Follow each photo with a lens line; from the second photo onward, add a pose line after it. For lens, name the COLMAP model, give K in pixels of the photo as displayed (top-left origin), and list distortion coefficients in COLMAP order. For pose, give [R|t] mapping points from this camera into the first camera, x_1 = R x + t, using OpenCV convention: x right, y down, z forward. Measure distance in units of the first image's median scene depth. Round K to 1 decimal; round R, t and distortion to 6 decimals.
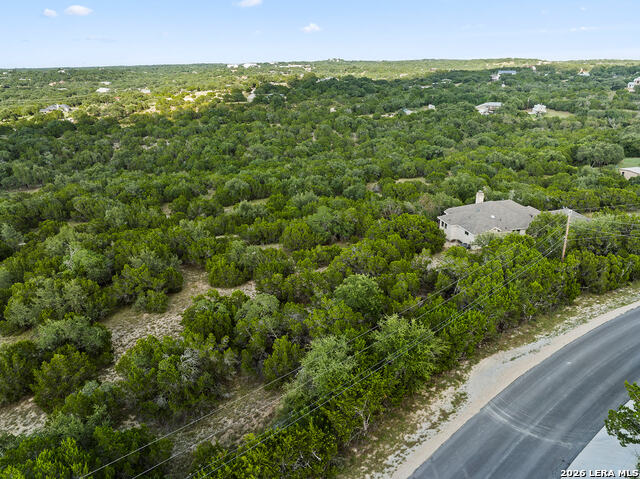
lens RADIAL K [[450.3, 0, 320.0], [0, 450.3, 239.5], [0, 0, 1]] dist [-0.043471, 0.006234]
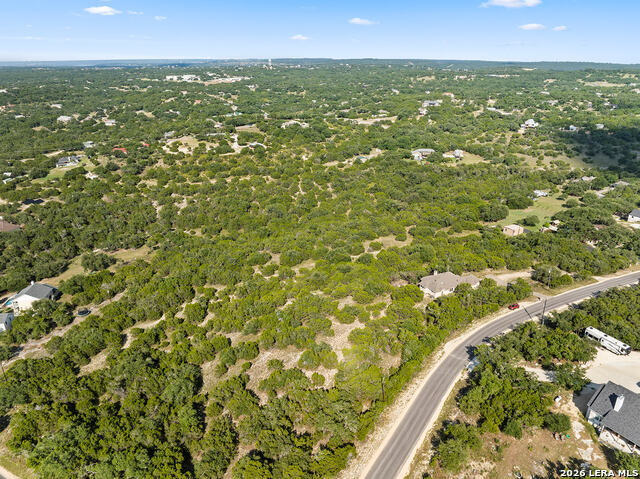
lens RADIAL K [[450.3, 0, 320.0], [0, 450.3, 239.5], [0, 0, 1]] dist [-0.043471, 0.006234]
pose [[0.987878, -0.053788, 0.145615, -0.519143], [0.052045, 0.998520, 0.015755, -0.308143], [-0.146247, -0.007985, 0.989216, -1.110417]]
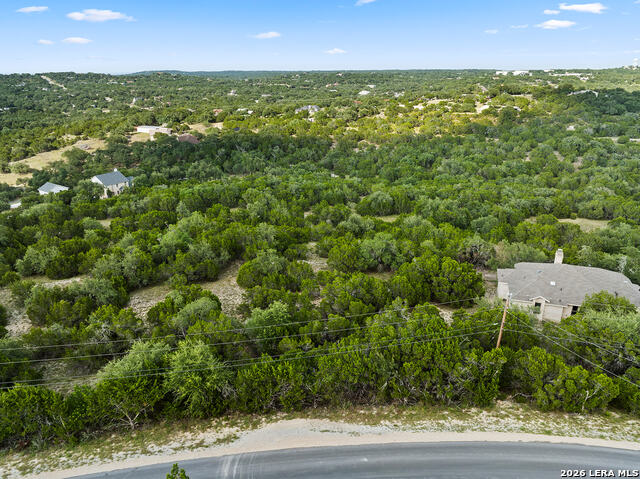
lens RADIAL K [[450.3, 0, 320.0], [0, 450.3, 239.5], [0, 0, 1]] dist [-0.043471, 0.006234]
pose [[0.846317, 0.189073, -0.497995, 0.349806], [-0.193849, 0.980103, 0.042679, -0.068755], [0.496156, 0.060416, 0.866129, 0.071409]]
